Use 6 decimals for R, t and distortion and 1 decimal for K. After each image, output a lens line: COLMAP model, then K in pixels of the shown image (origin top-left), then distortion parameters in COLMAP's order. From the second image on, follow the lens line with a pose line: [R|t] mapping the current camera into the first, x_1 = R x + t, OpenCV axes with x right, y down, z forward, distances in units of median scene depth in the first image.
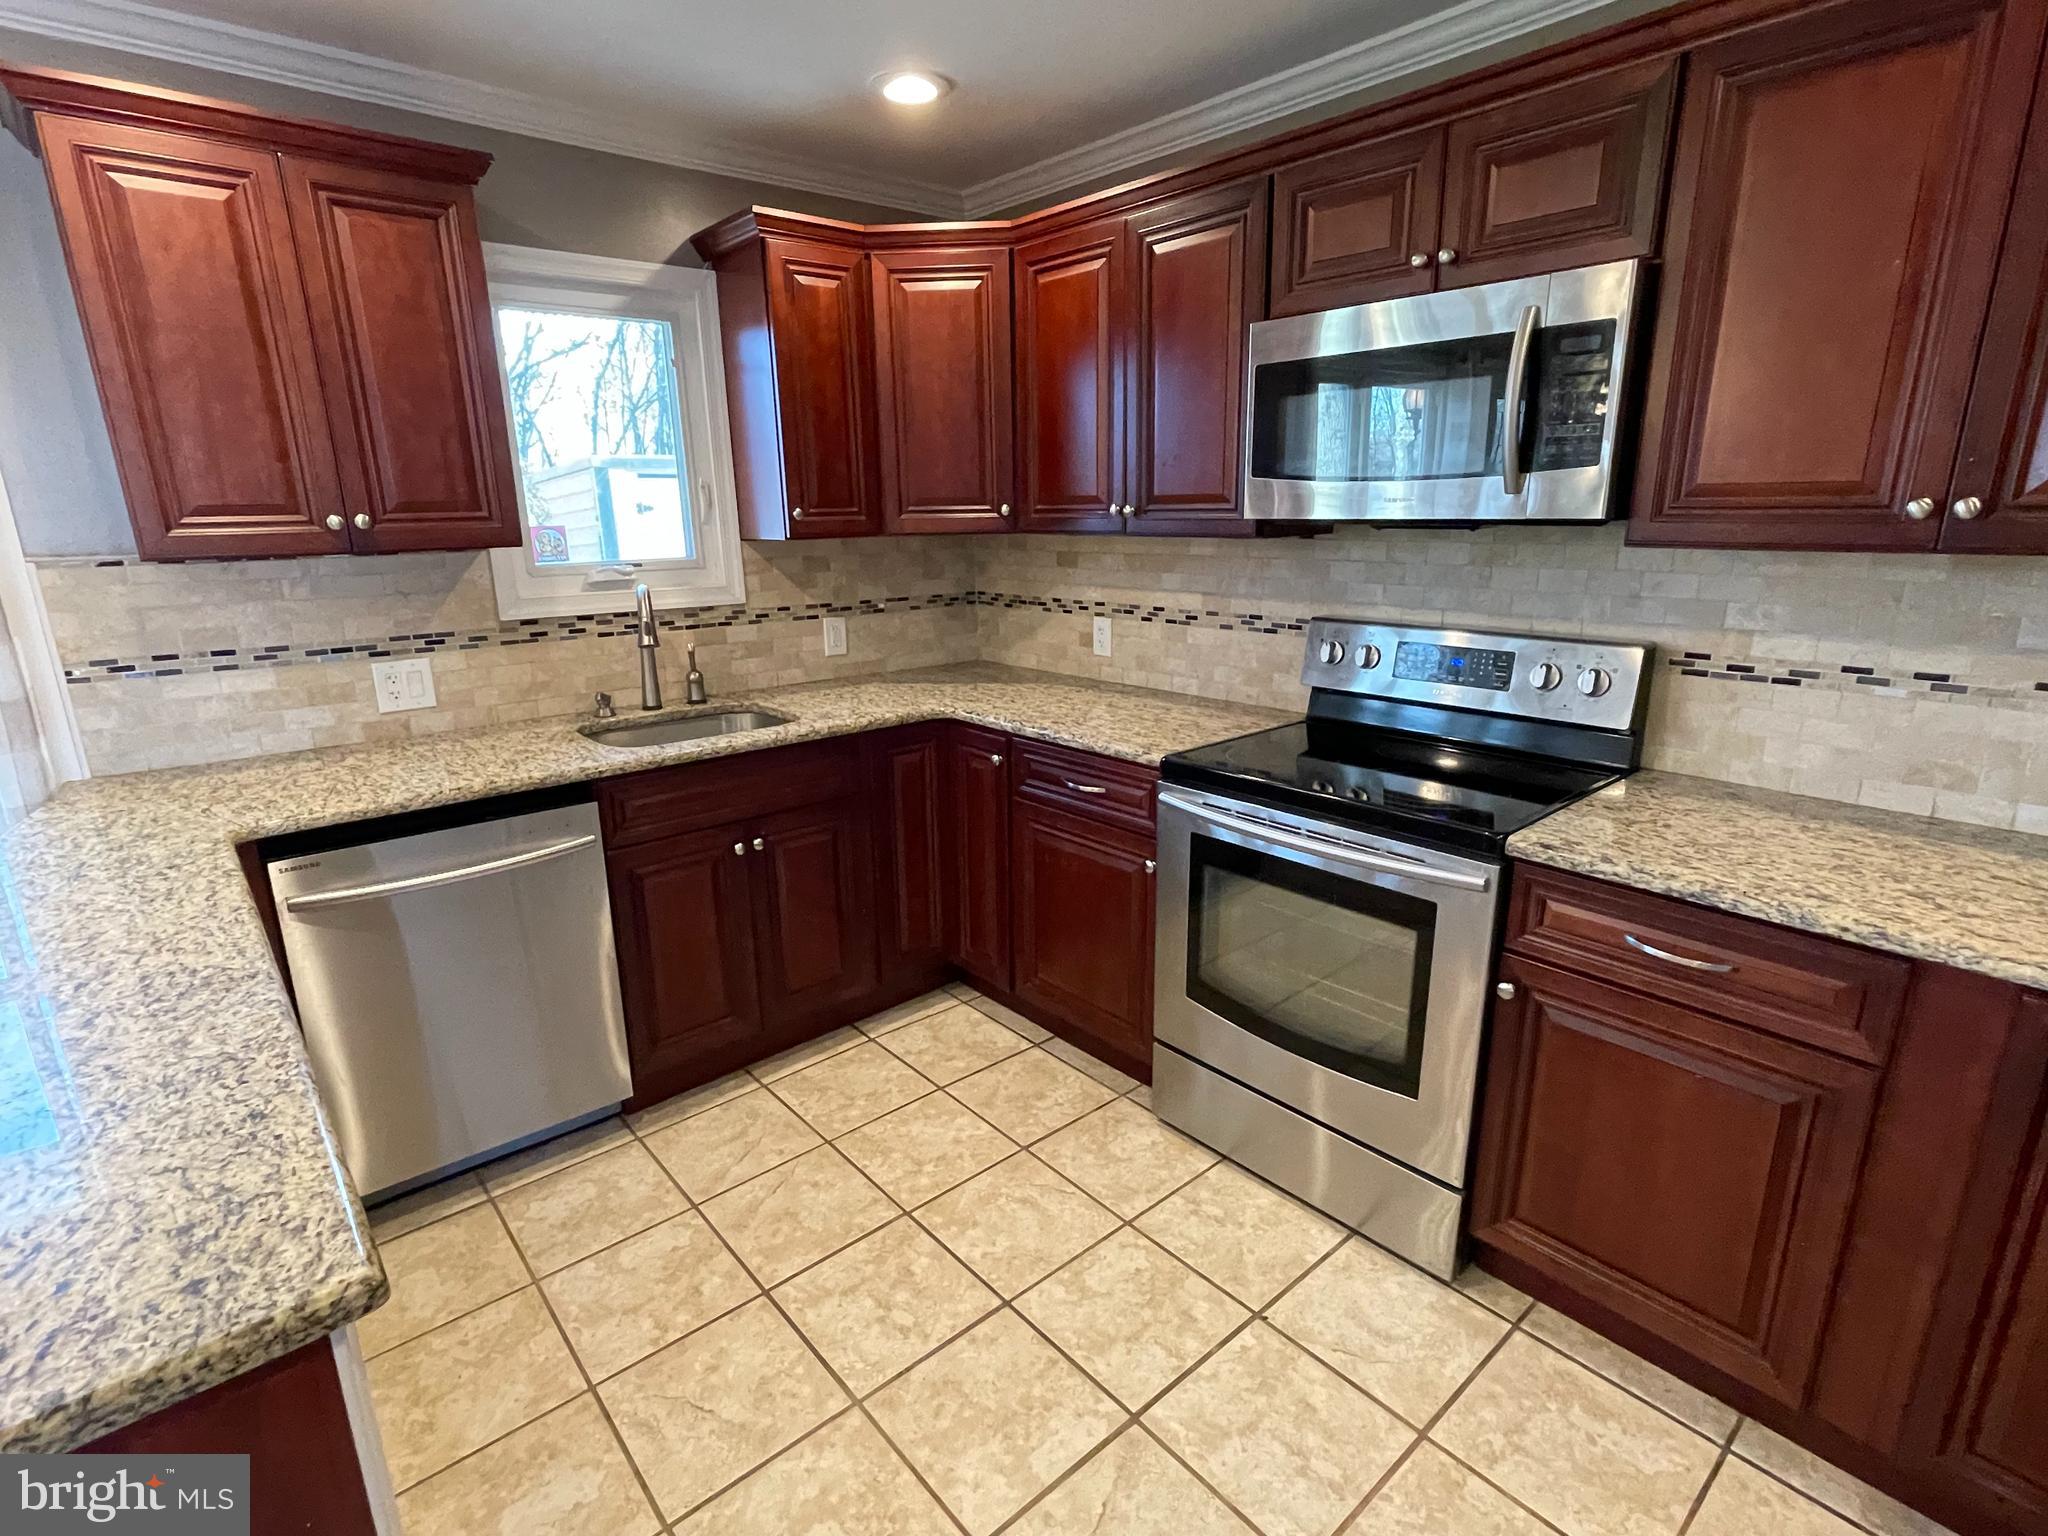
lens RADIAL K [[1005.1, 0, 1020.6], [0, 1005.1, 776.7], [0, 0, 1]] dist [-0.005031, -0.000513]
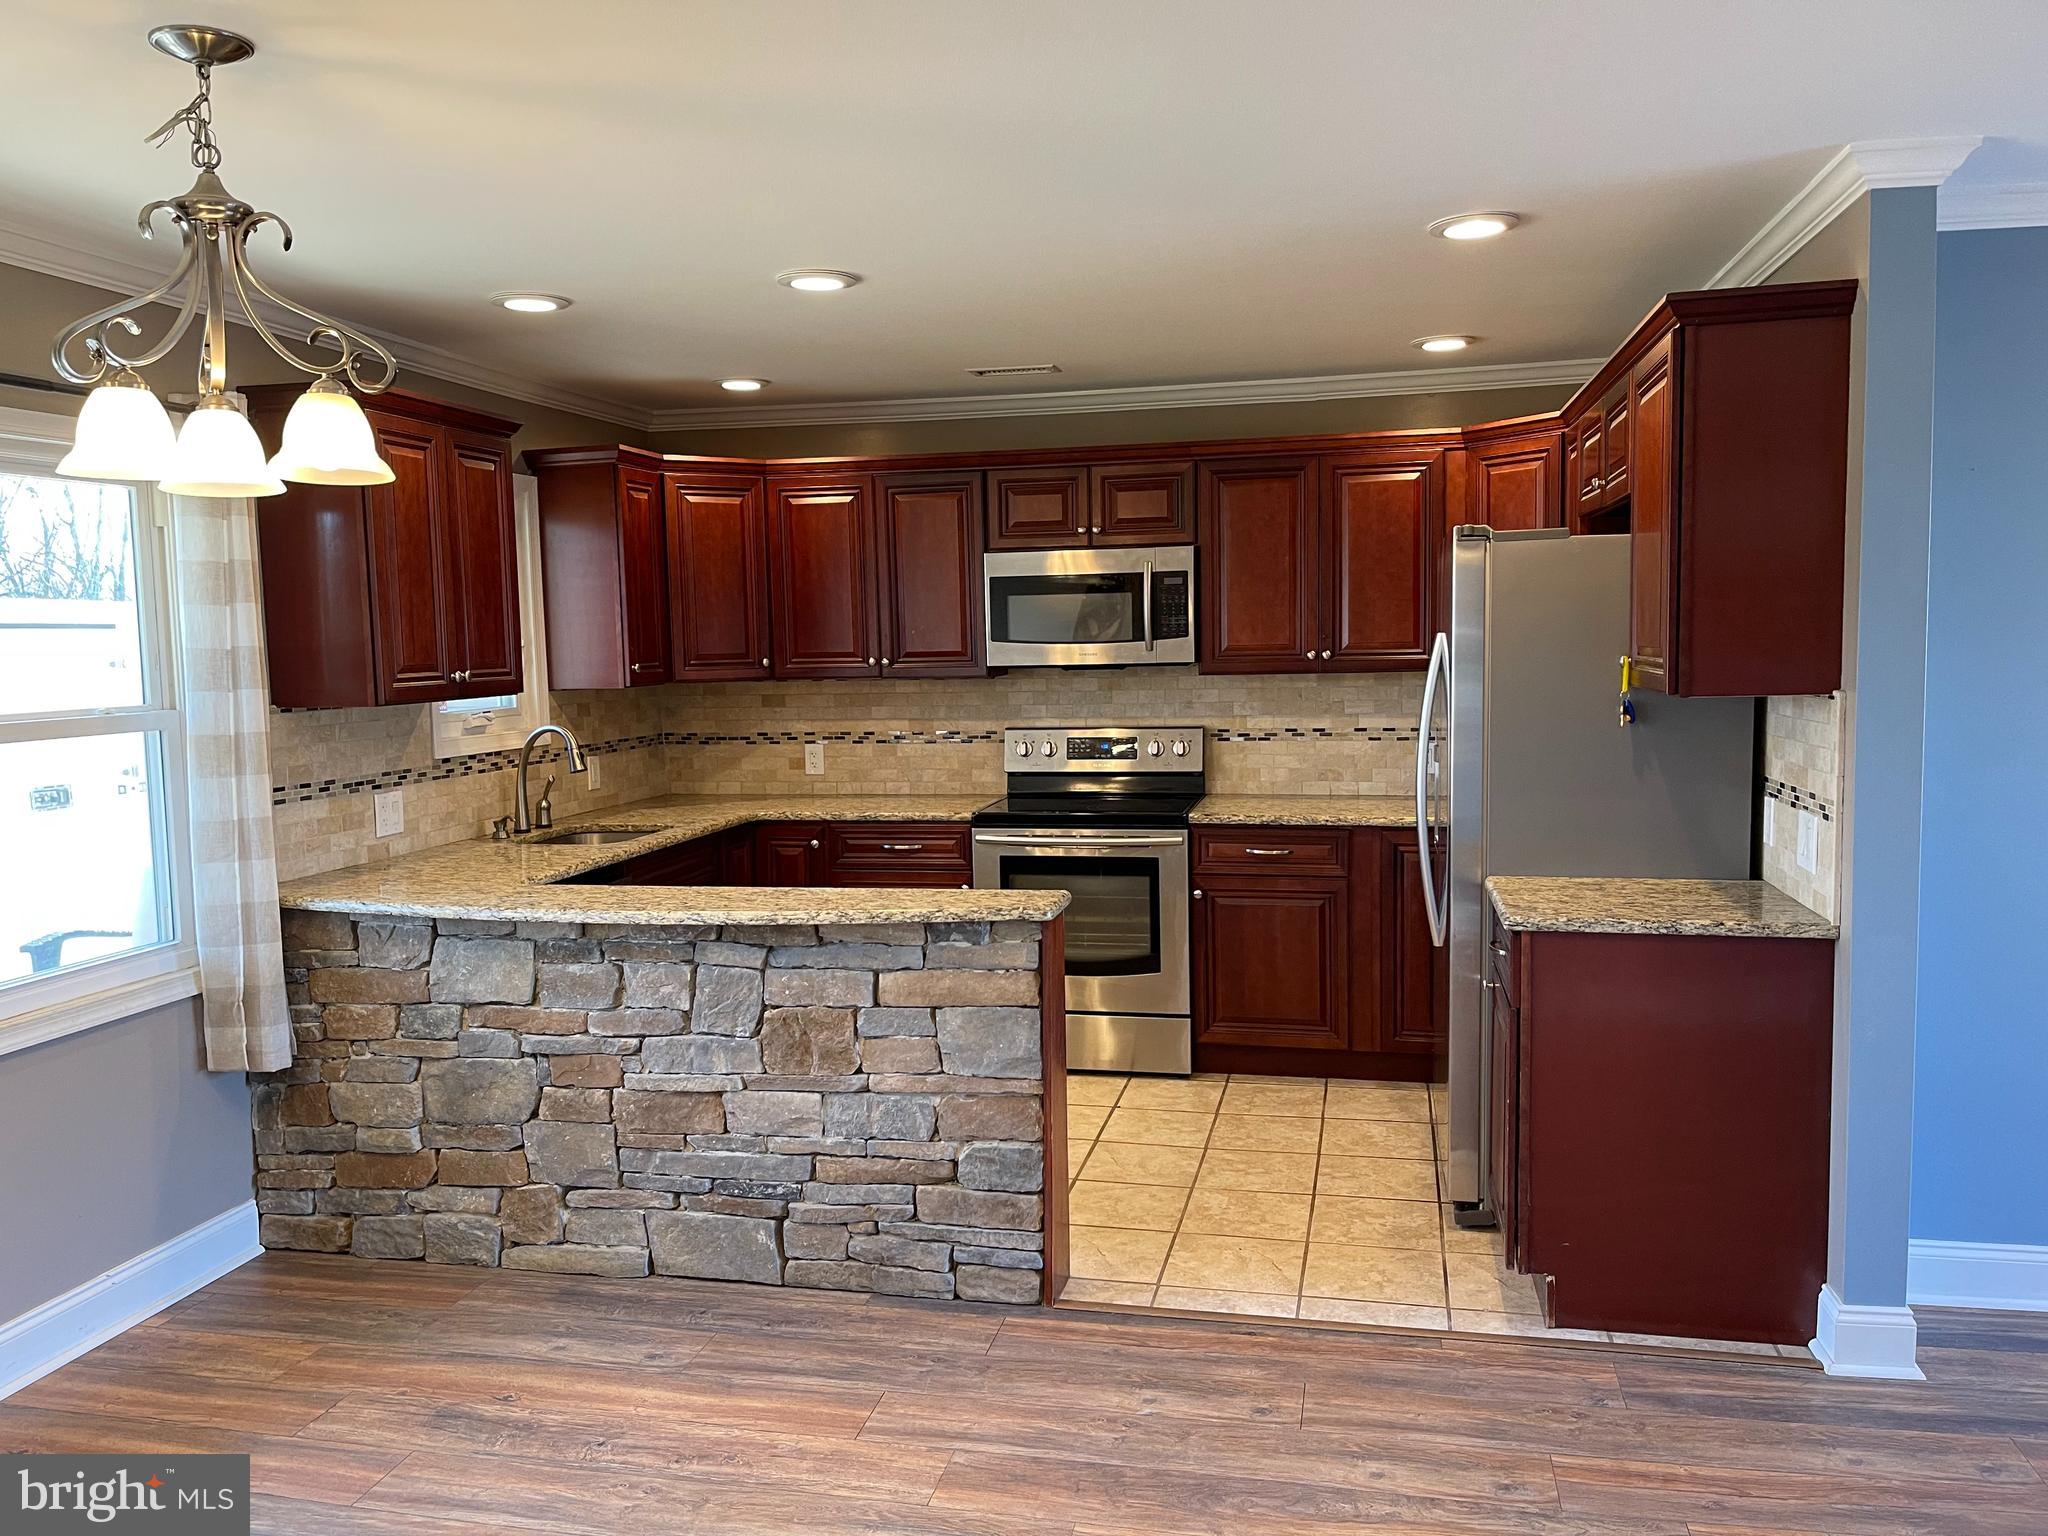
lens RADIAL K [[1569.0, 0, 1024.0], [0, 1569.0, 768.0], [0, 0, 1]] dist [0.076344, -0.107609]
pose [[0.801427, -0.053785, 0.595669, -1.196947], [0.165402, 0.977037, -0.134316, 0.243255], [-0.574766, 0.206169, 0.791920, -0.961322]]
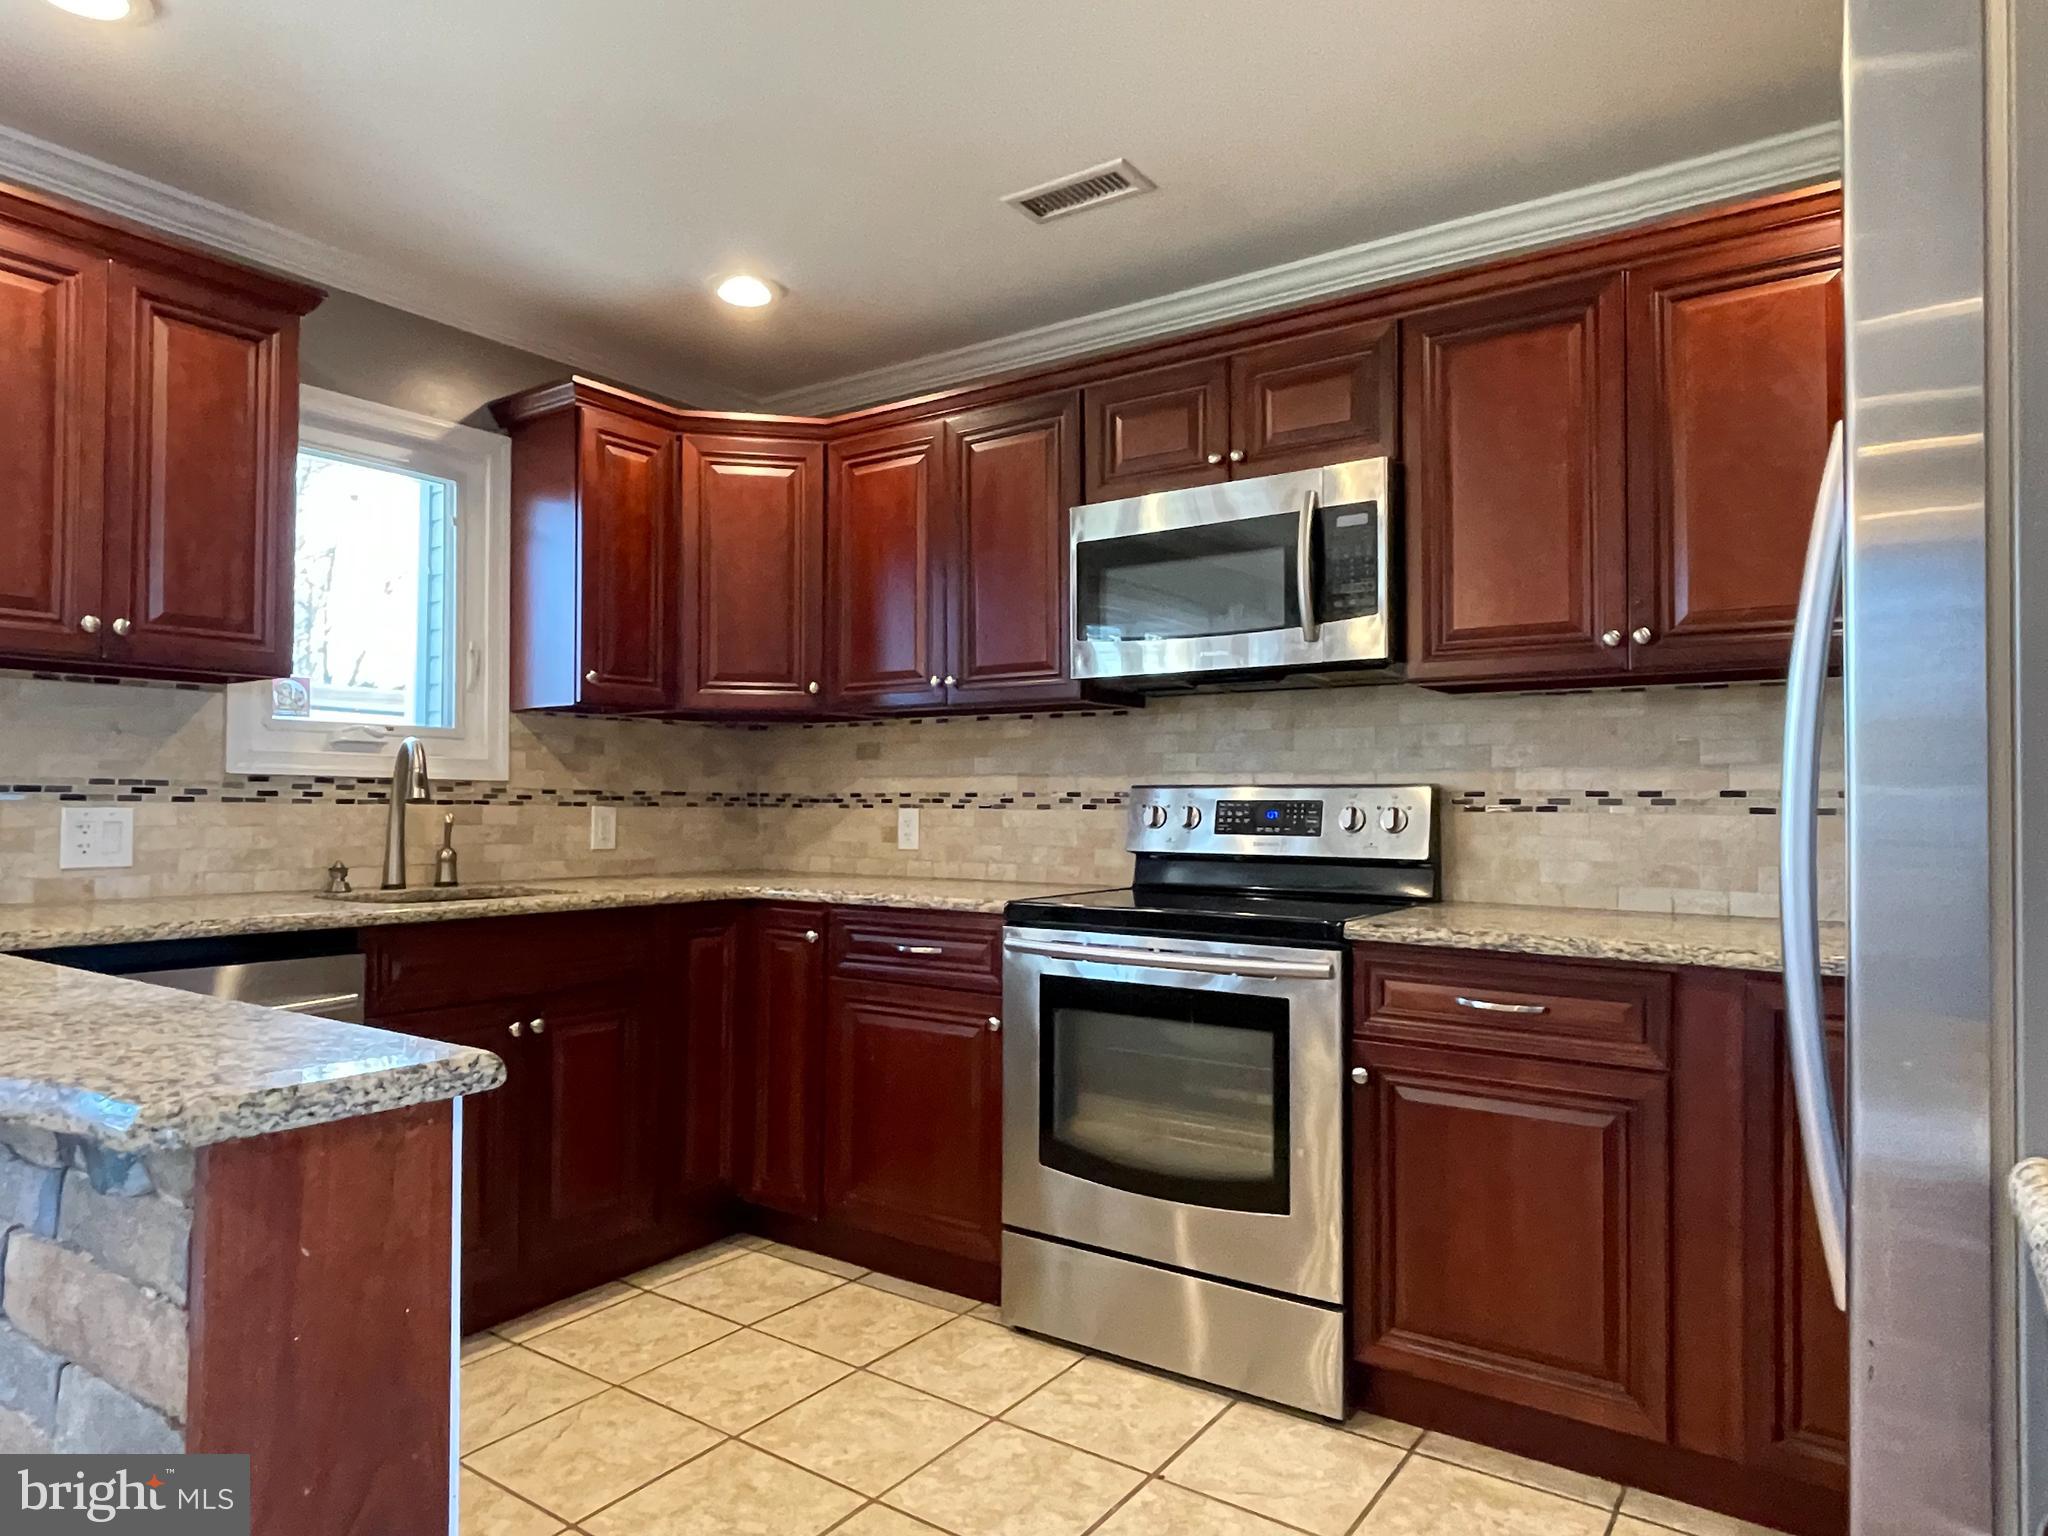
lens RADIAL K [[1242.6, 0, 1020.7], [0, 1242.6, 775.8], [0, 0, 1]] dist [-0.004857, -0.003417]
pose [[0.969602, 0.025477, 0.243356, -0.135339], [0.045297, 0.958684, -0.280843, 0.193218], [-0.240456, 0.283330, 0.928388, -0.152099]]
